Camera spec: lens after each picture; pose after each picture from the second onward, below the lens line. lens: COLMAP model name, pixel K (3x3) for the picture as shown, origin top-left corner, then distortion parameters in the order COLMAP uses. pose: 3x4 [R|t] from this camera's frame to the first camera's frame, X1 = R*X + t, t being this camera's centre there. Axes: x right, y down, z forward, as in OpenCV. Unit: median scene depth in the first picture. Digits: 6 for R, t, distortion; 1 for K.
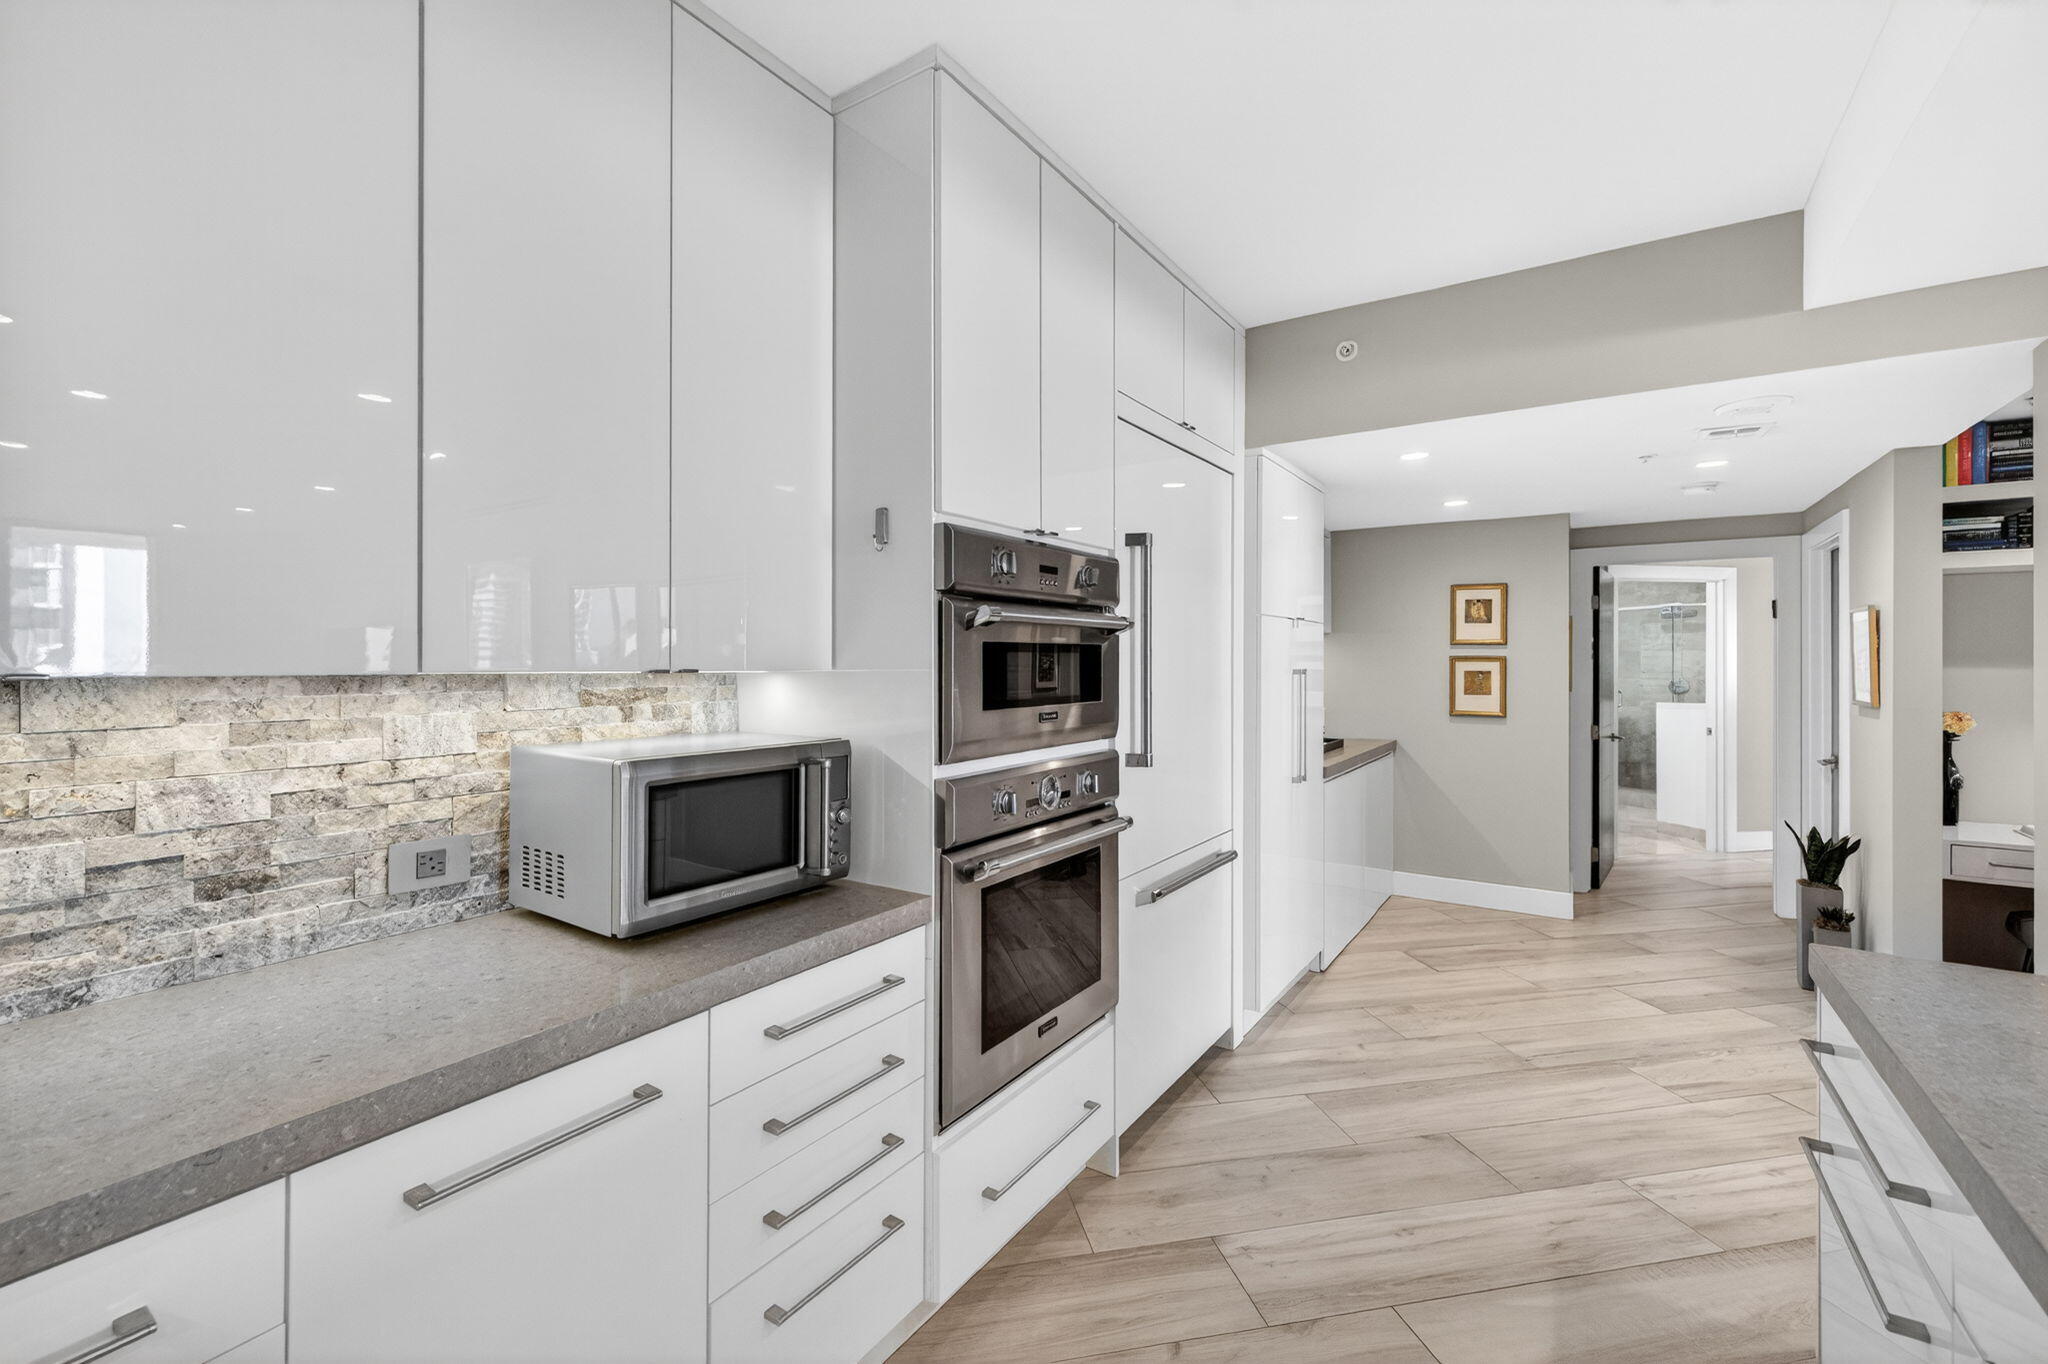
lens RADIAL K [[855.1, 0, 1024.2], [0, 855.1, 652.3], [0, 0, 1]] dist [-0.000777, -0.000297]
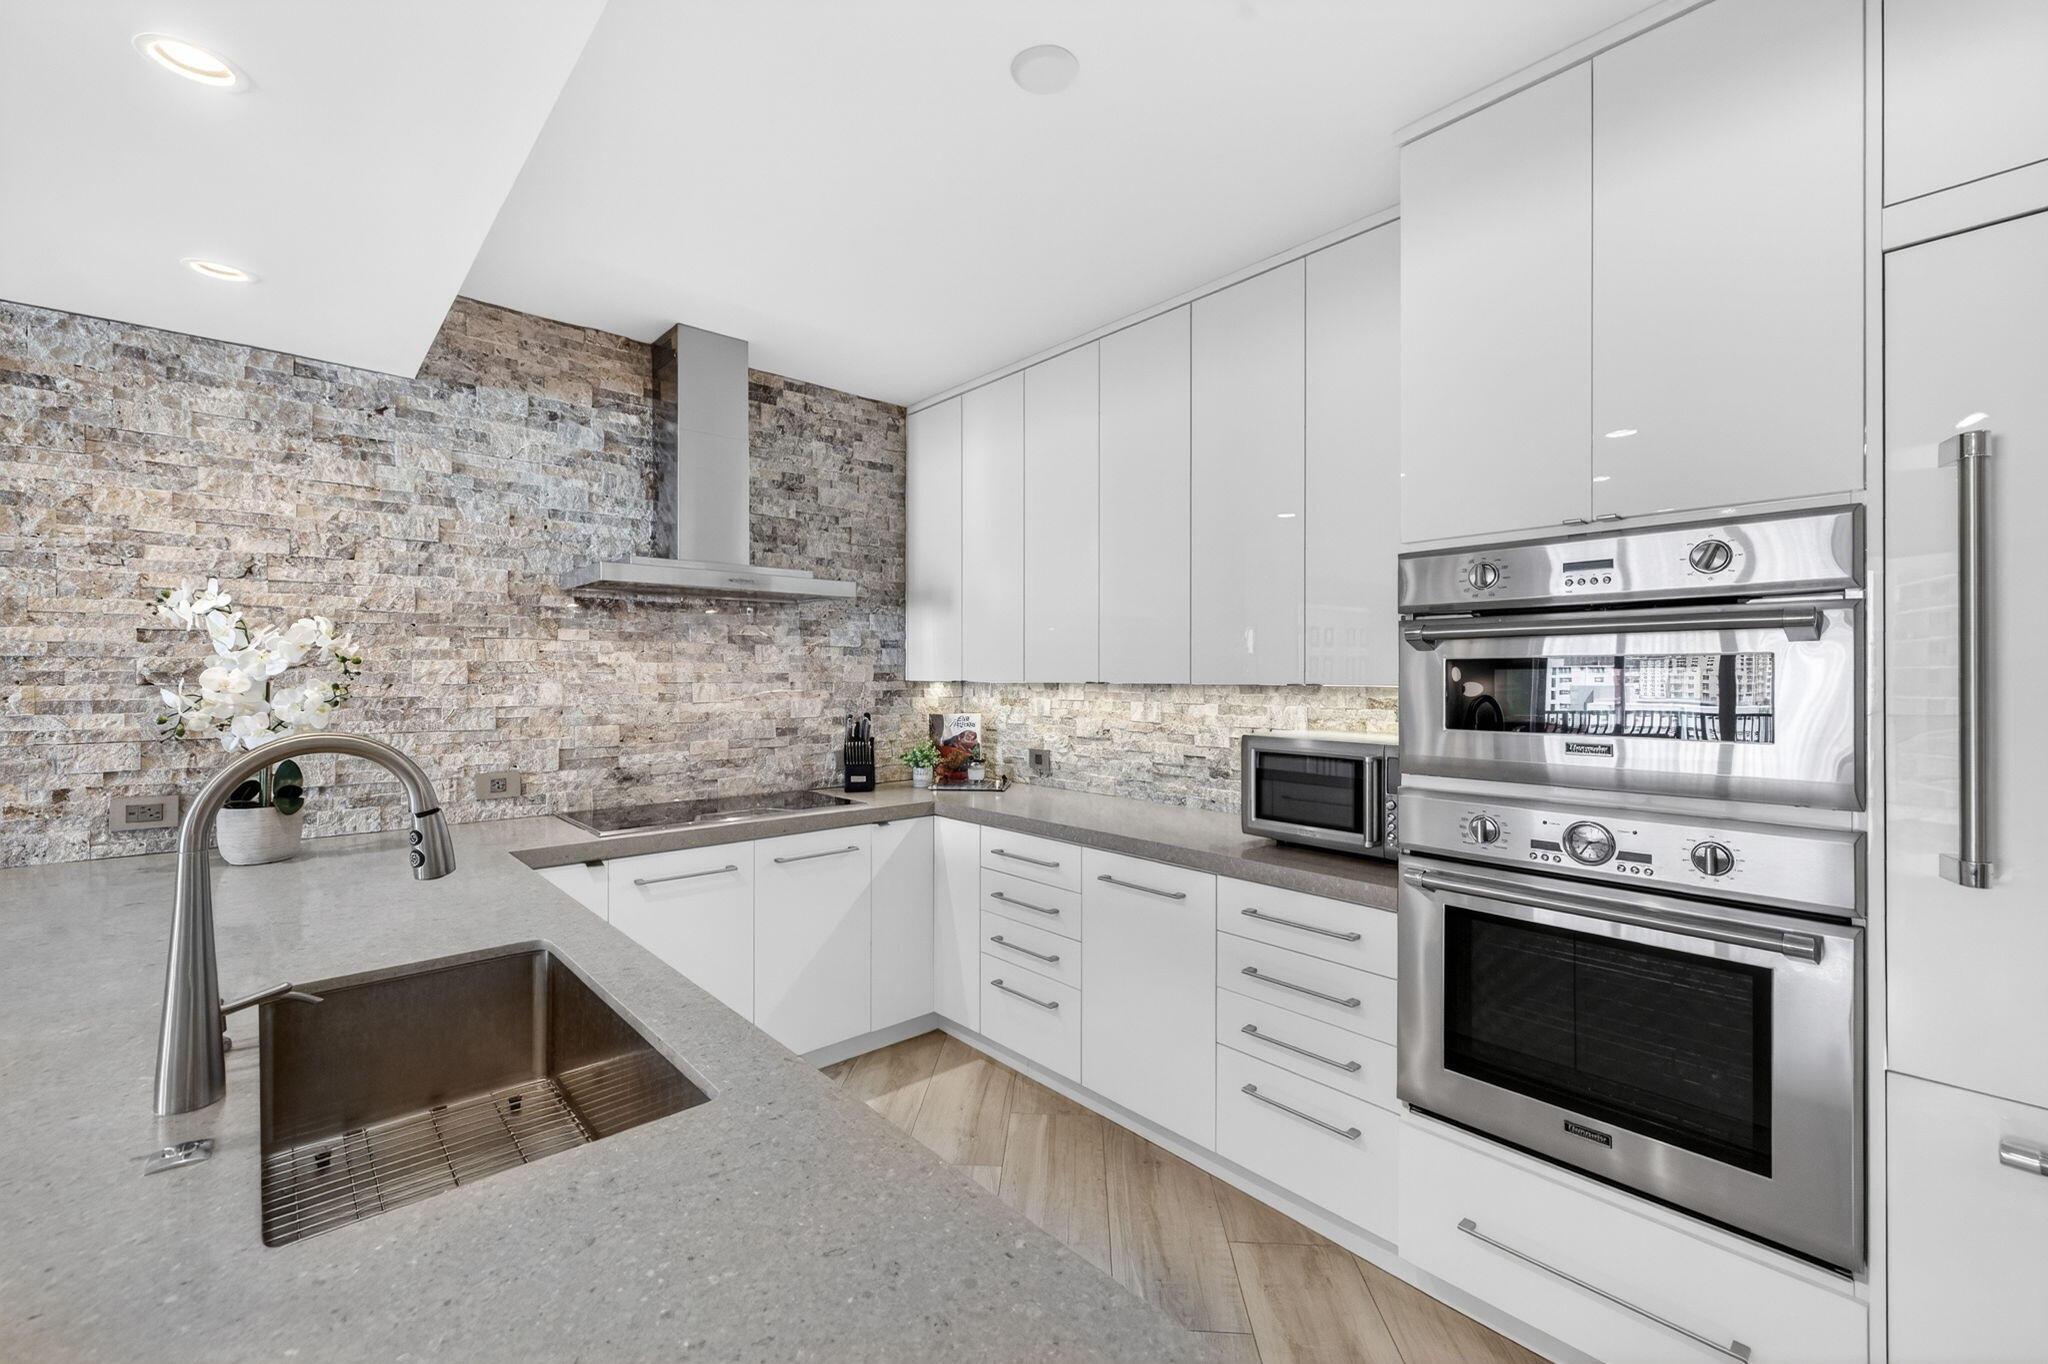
lens RADIAL K [[855.1, 0, 1015.4], [0, 855.1, 669.1], [0, 0, 1]] dist [-0.000777, -0.000297]
pose [[-0.270695, -0.009489, -0.962618, 1.409898], [0.008757, 0.999886, -0.012319, 0.009419], [0.962625, -0.011765, -0.270581, 1.050086]]
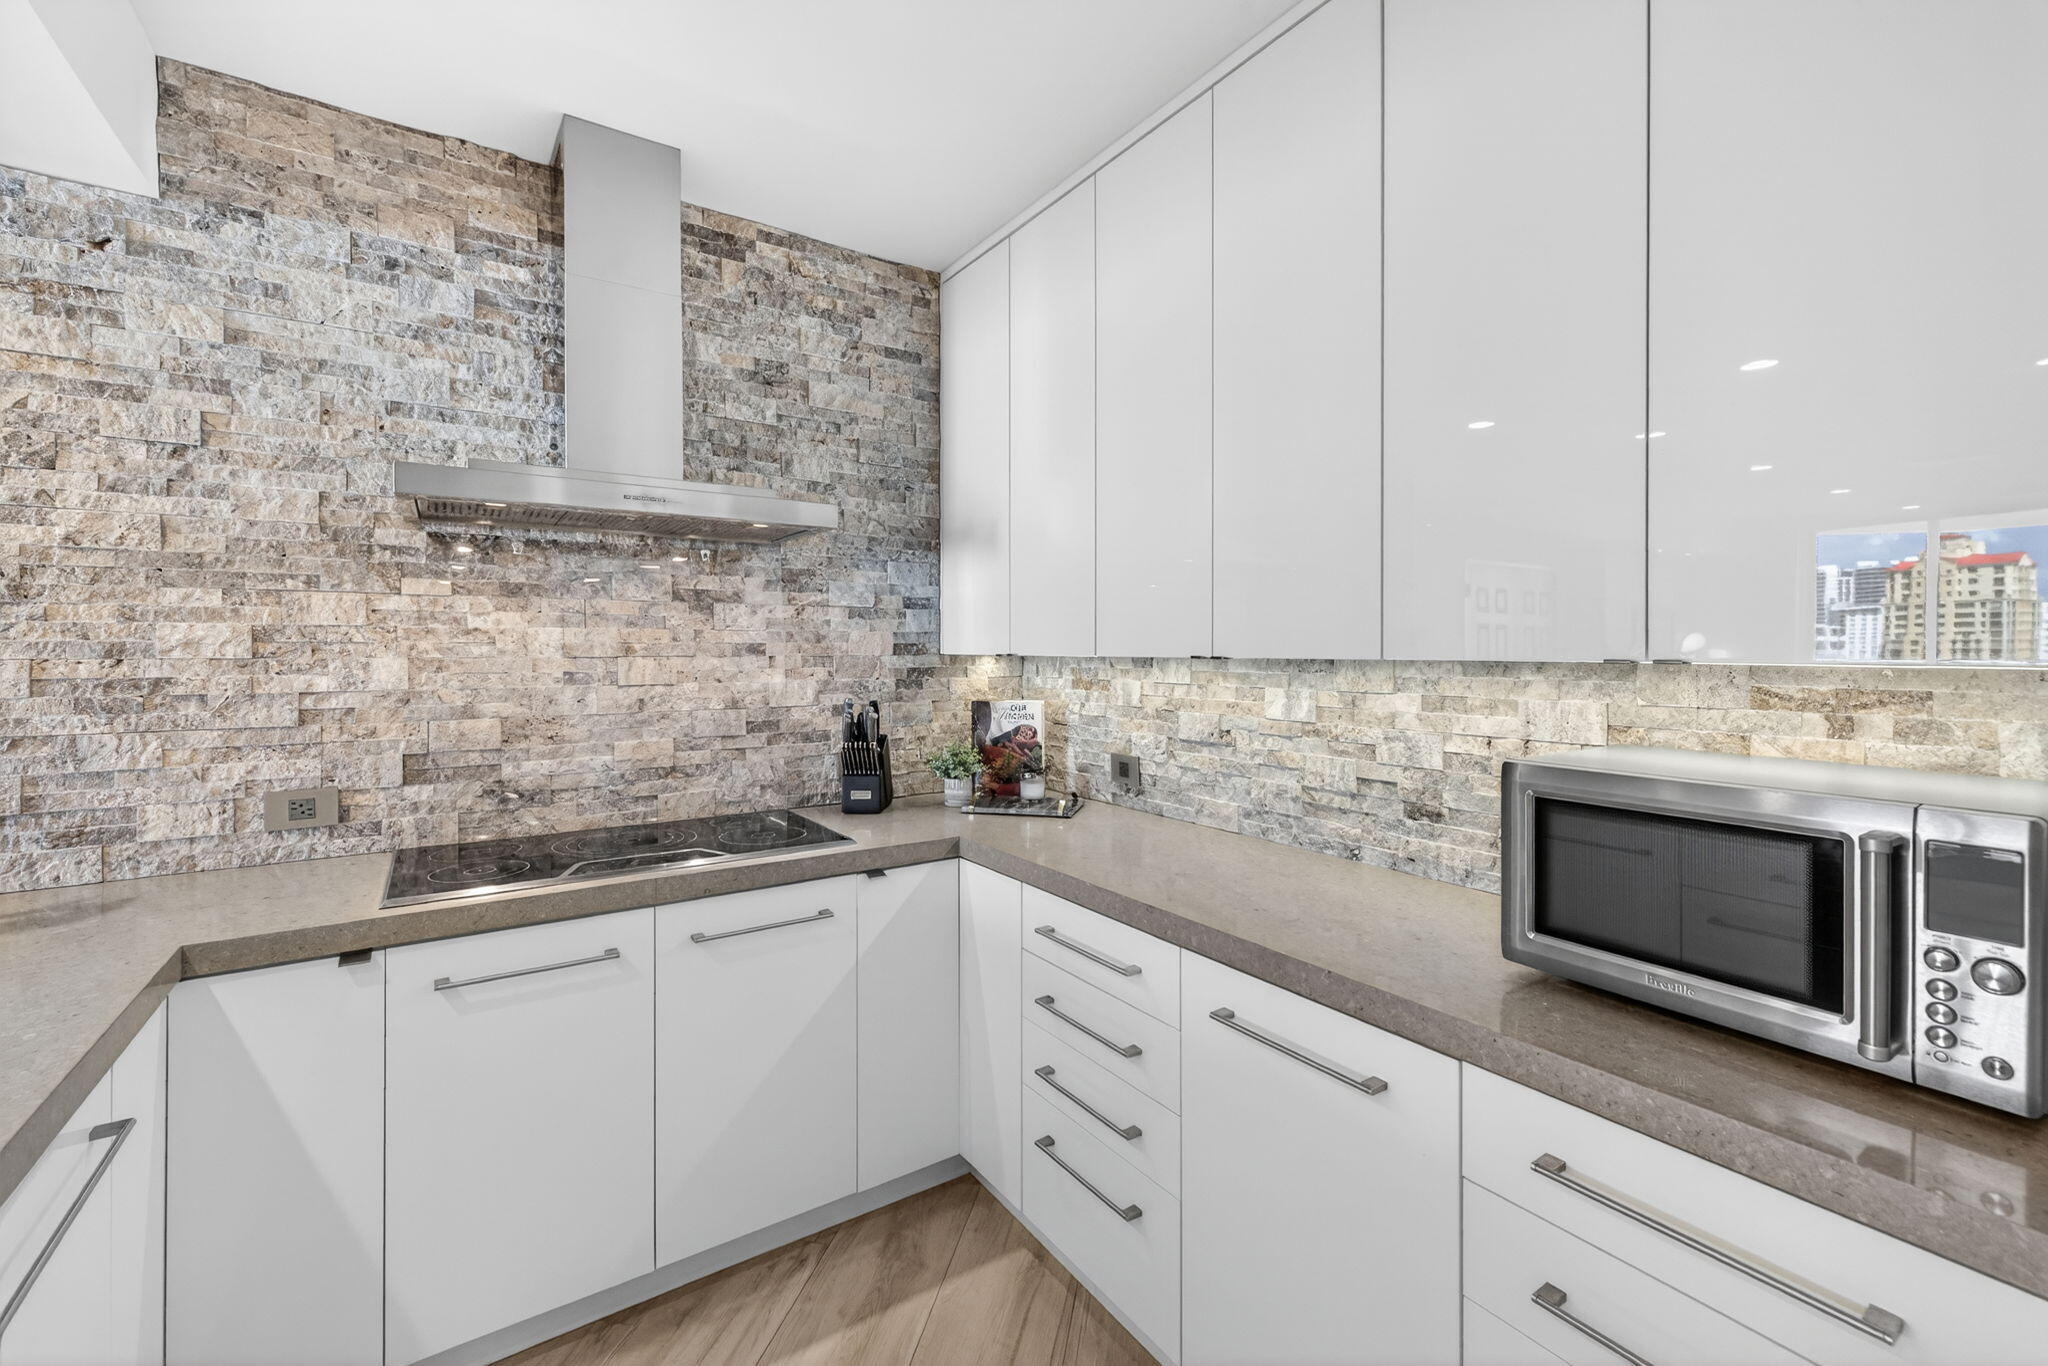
lens RADIAL K [[855.1, 0, 1020.7], [0, 855.1, 648.1], [0, 0, 1]] dist [-0.000777, -0.000297]
pose [[-0.390213, -0.003825, -0.920717, 0.562924], [0.008666, 0.999932, -0.007827, 0.012618], [0.920684, -0.011033, -0.390153, 0.902075]]
